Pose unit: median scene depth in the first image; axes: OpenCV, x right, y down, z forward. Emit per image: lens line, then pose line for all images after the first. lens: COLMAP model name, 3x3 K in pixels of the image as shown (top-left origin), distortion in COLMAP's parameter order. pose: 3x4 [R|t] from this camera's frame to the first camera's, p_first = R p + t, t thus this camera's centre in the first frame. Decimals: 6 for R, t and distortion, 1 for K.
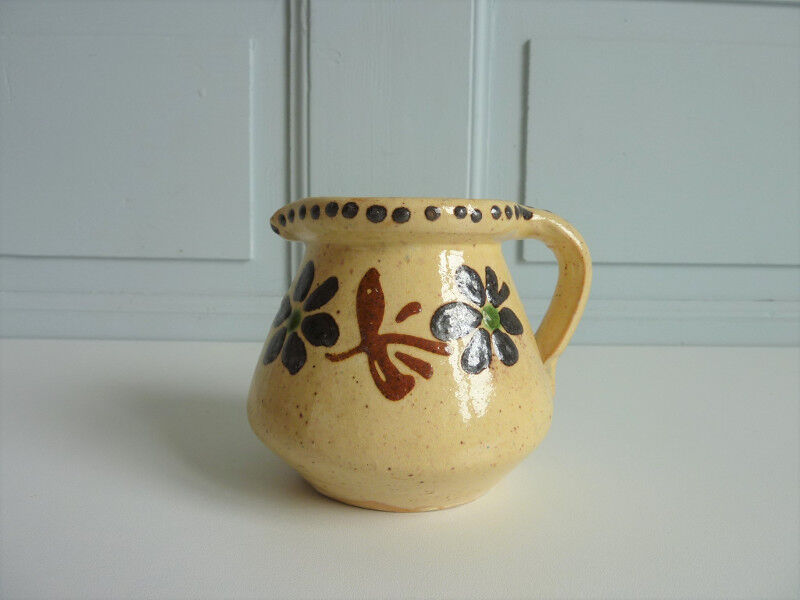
lens RADIAL K [[678.6, 0, 400.0], [0, 678.6, 300.0], [0, 0, 1]] dist [-0.001740, -0.002154]
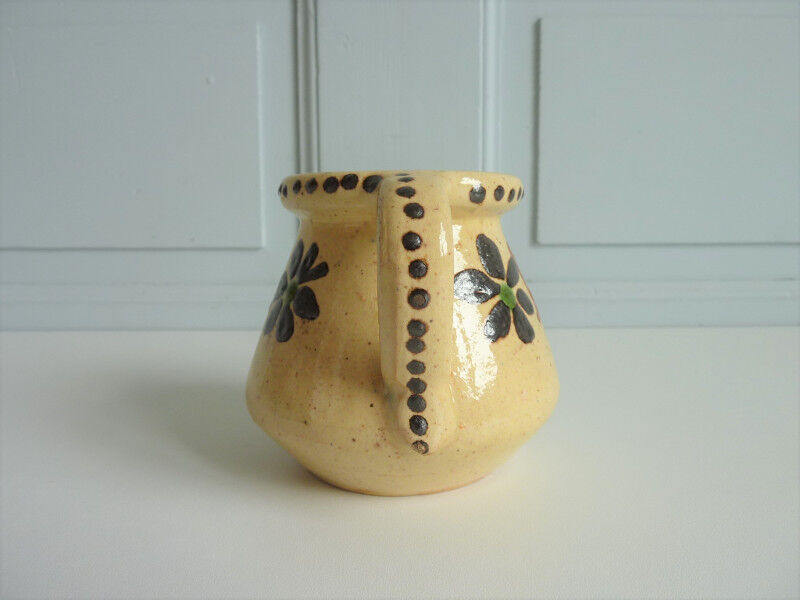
lens RADIAL K [[684.7, 0, 406.4], [0, 684.7, 287.2], [0, 0, 1]] dist [0.002821, -0.000212]
pose [[0.999780, -0.018087, -0.010601, 0.000406], [0.018101, 0.999835, 0.001220, 0.001309], [0.010577, -0.001412, 0.999943, 0.004378]]
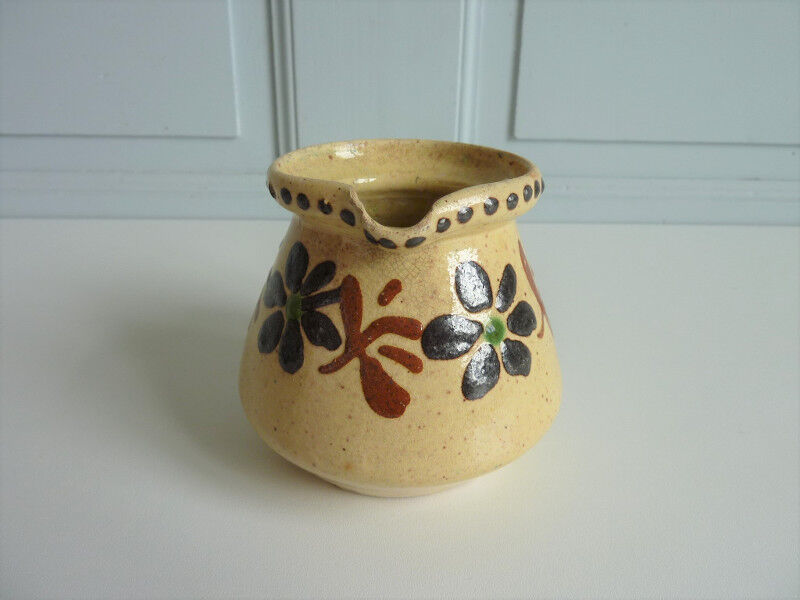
lens RADIAL K [[678.6, 0, 400.0], [0, 678.6, 300.0], [0, 0, 1]] dist [-0.001740, -0.002154]
pose [[0.999911, -0.005556, 0.012108, 0.004010], [0.001868, 0.958372, 0.285515, -0.246012], [-0.013191, -0.285467, 0.958298, -0.027850]]
